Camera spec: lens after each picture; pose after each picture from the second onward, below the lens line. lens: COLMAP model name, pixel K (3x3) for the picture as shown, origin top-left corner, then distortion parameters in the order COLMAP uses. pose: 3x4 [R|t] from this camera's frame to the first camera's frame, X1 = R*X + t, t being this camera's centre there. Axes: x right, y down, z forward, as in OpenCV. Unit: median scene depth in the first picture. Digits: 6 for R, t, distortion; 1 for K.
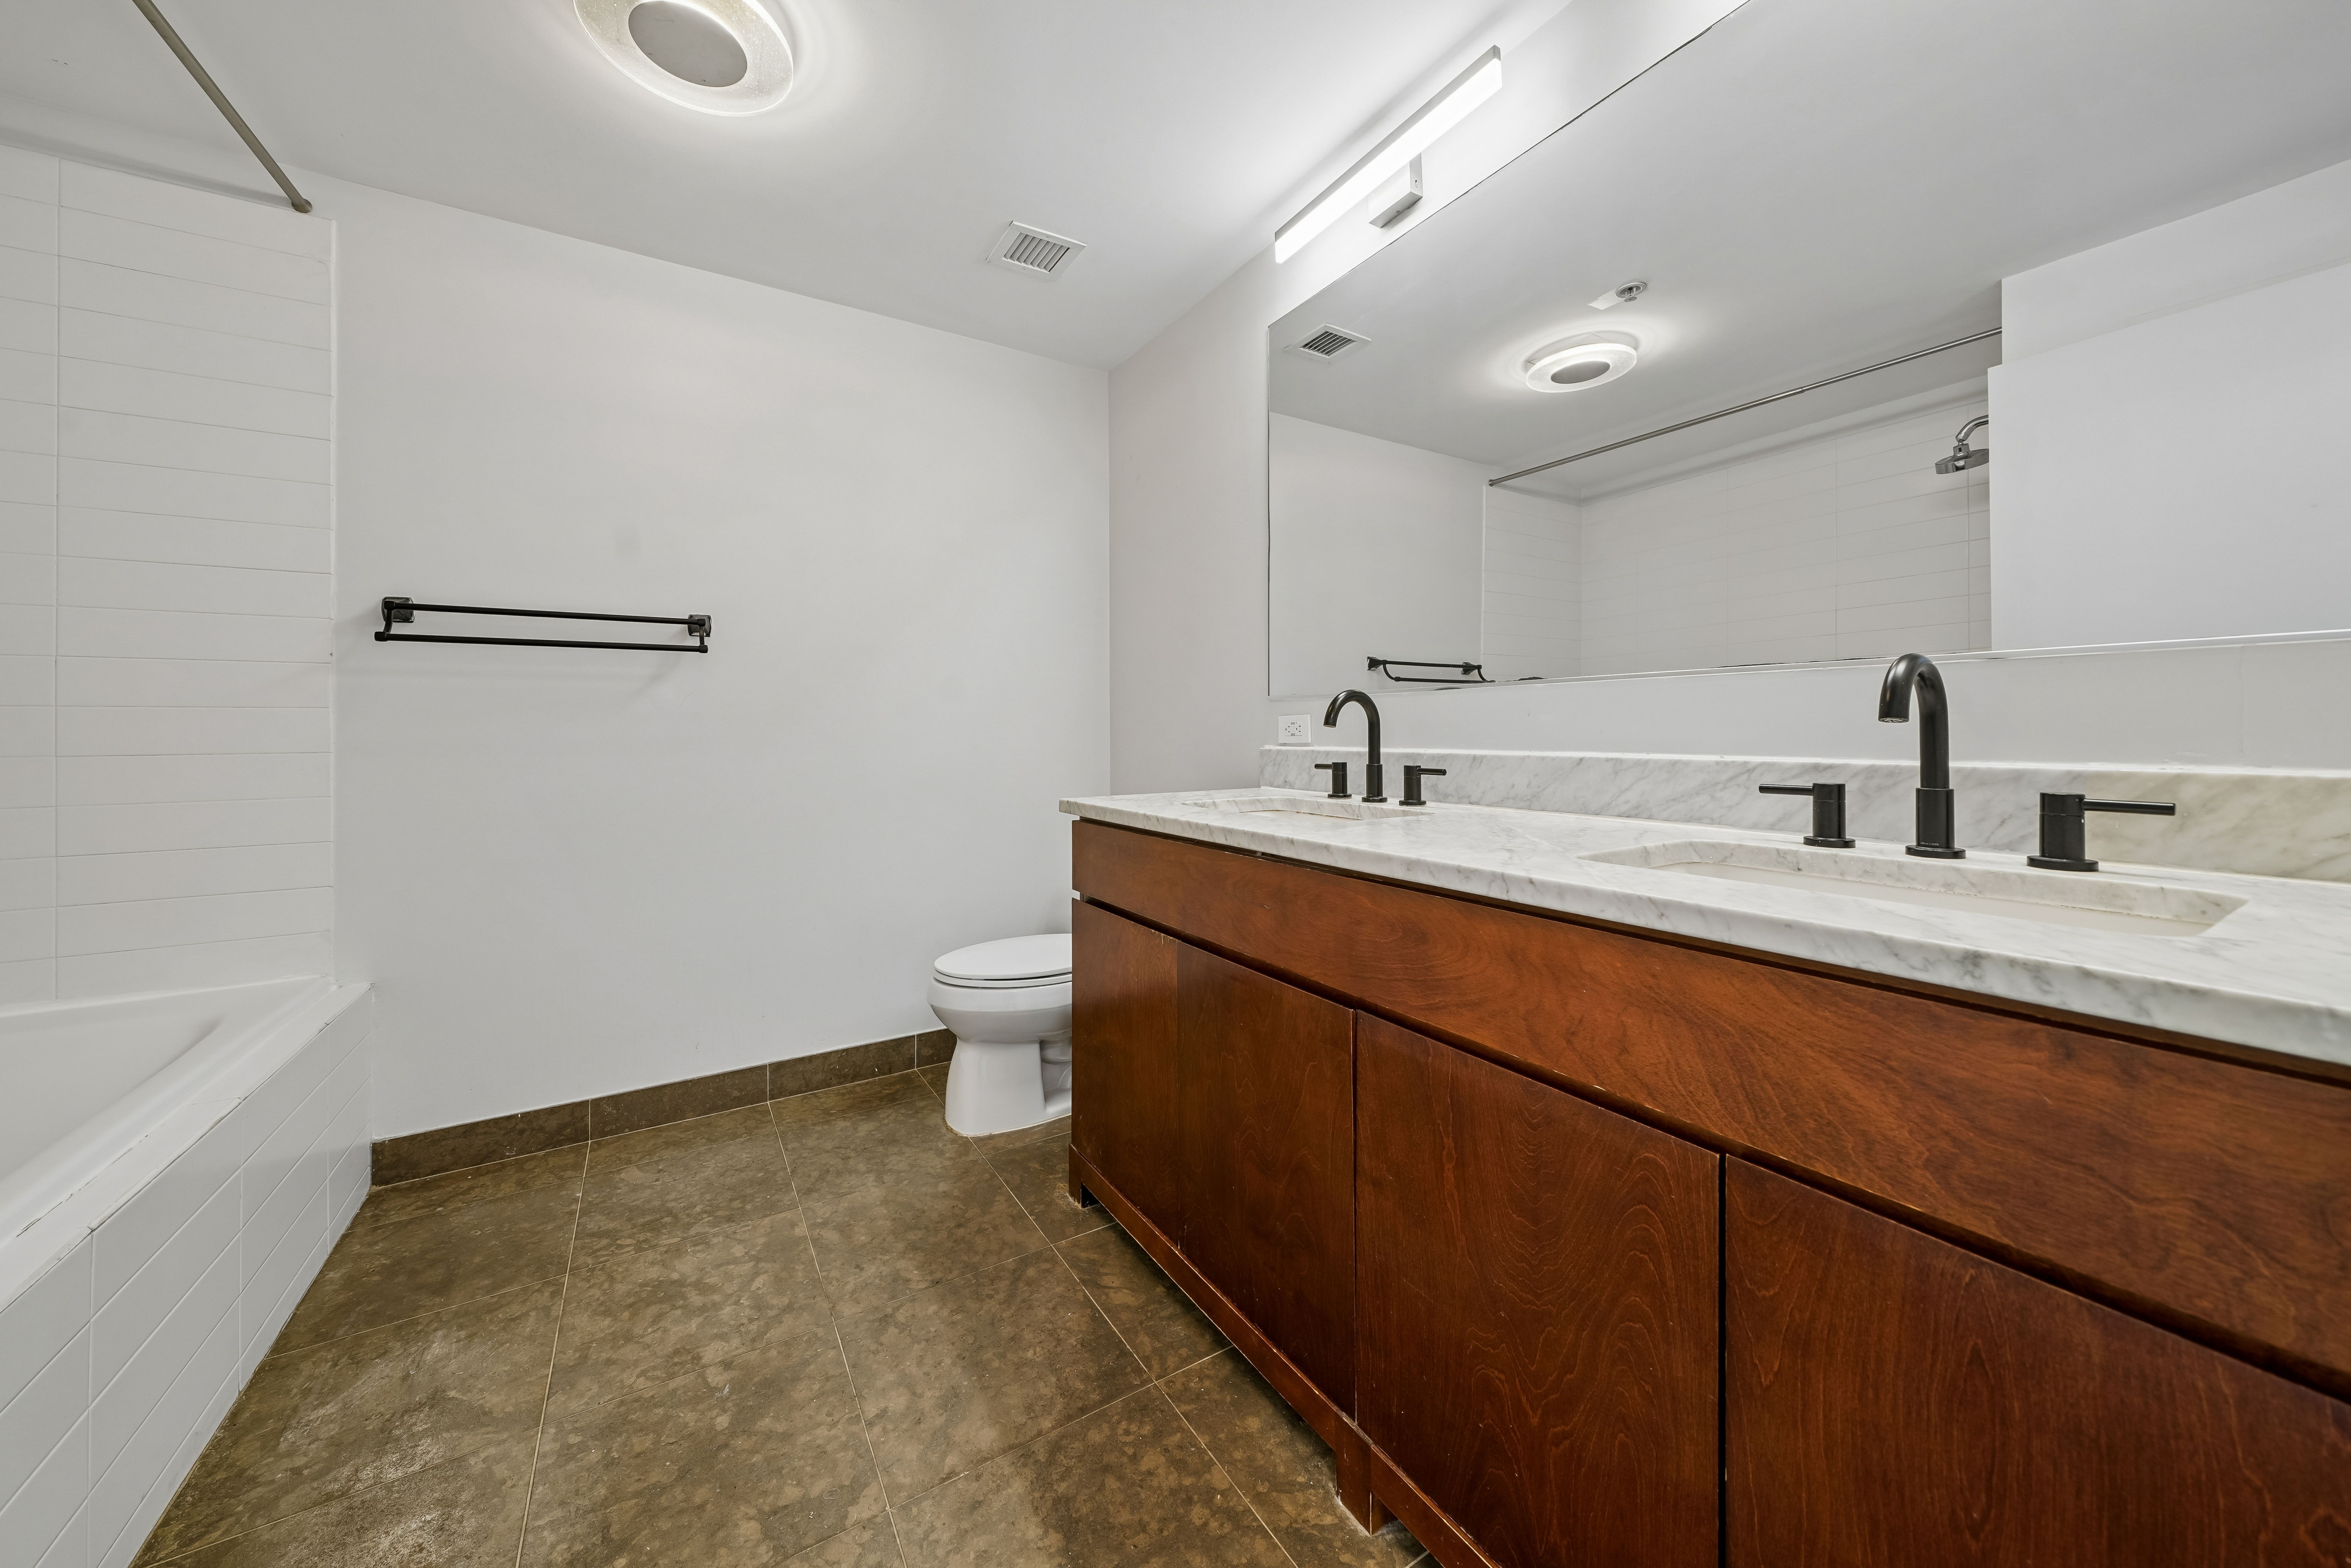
lens RADIAL K [[806.8, 0, 1172.6], [0, 806.8, 731.9], [0, 0, 1]] dist [0.006327, -0.000223]
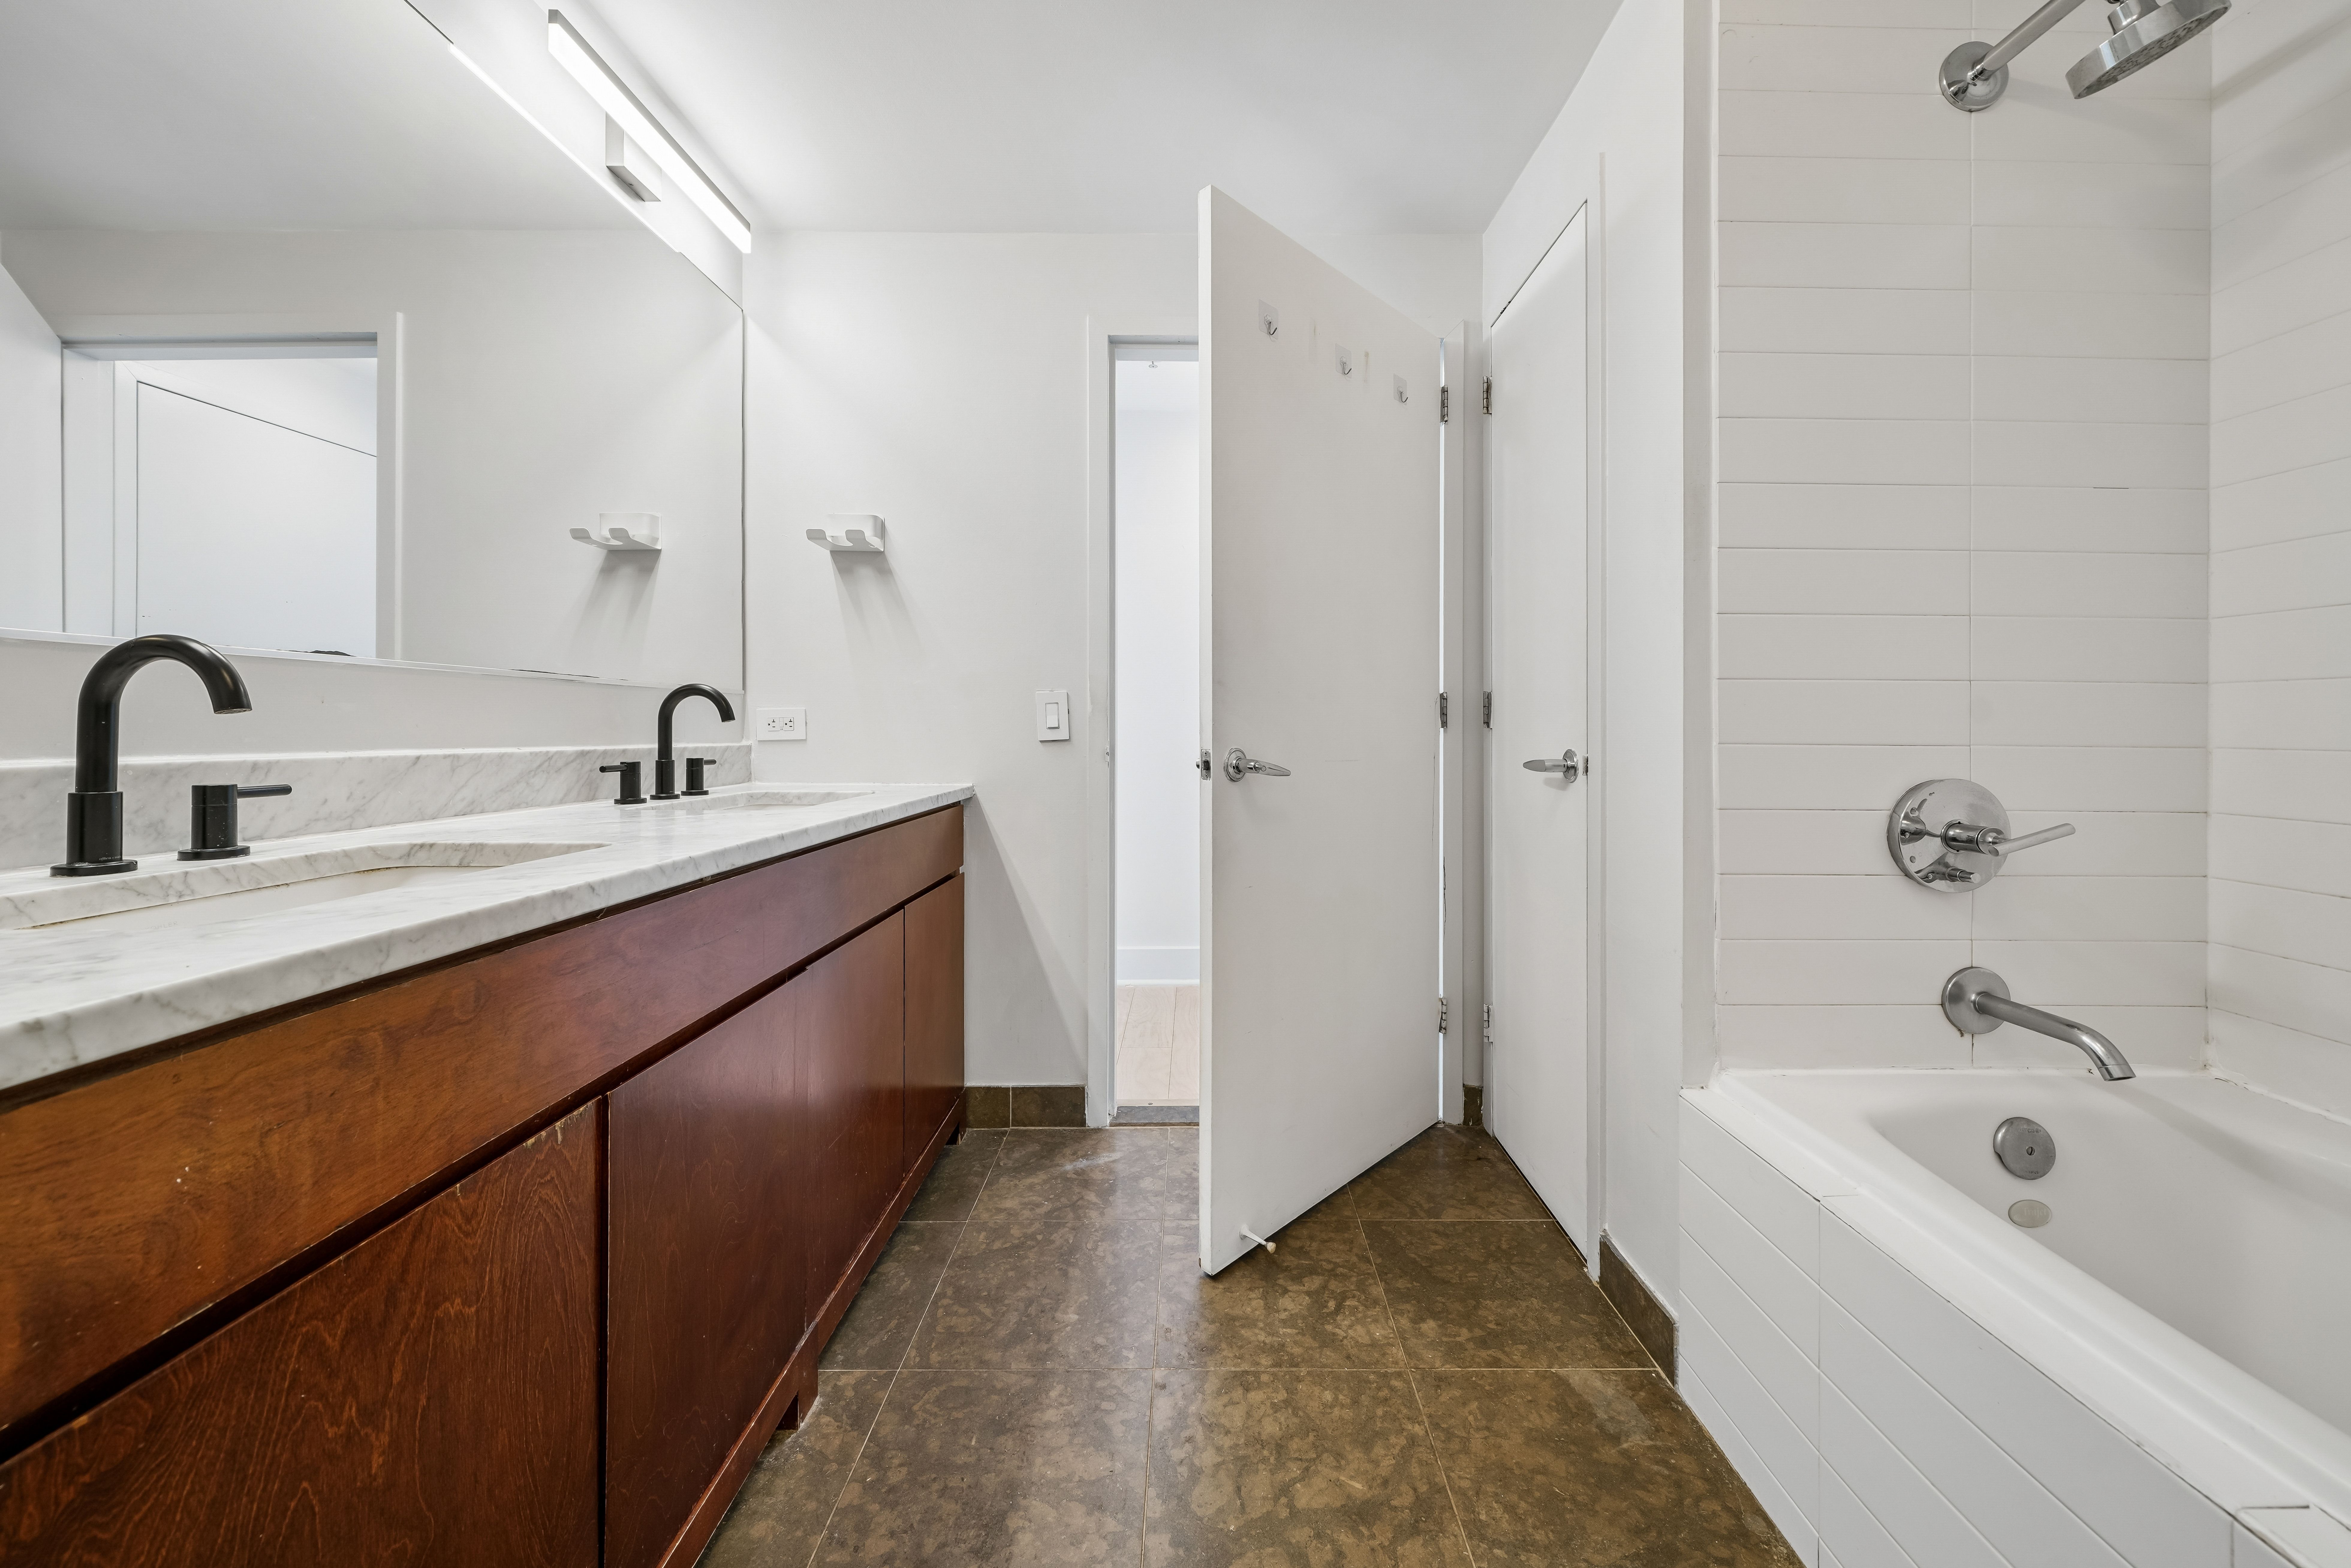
lens RADIAL K [[806.8, 0, 1193.8], [0, 806.8, 728.0], [0, 0, 1]] dist [0.006327, -0.000223]
pose [[-0.840727, 0.004517, 0.541441, -0.722469], [0.003135, 0.999989, -0.003474, 0.008742], [-0.541451, -0.001223, -0.840732, 1.409956]]
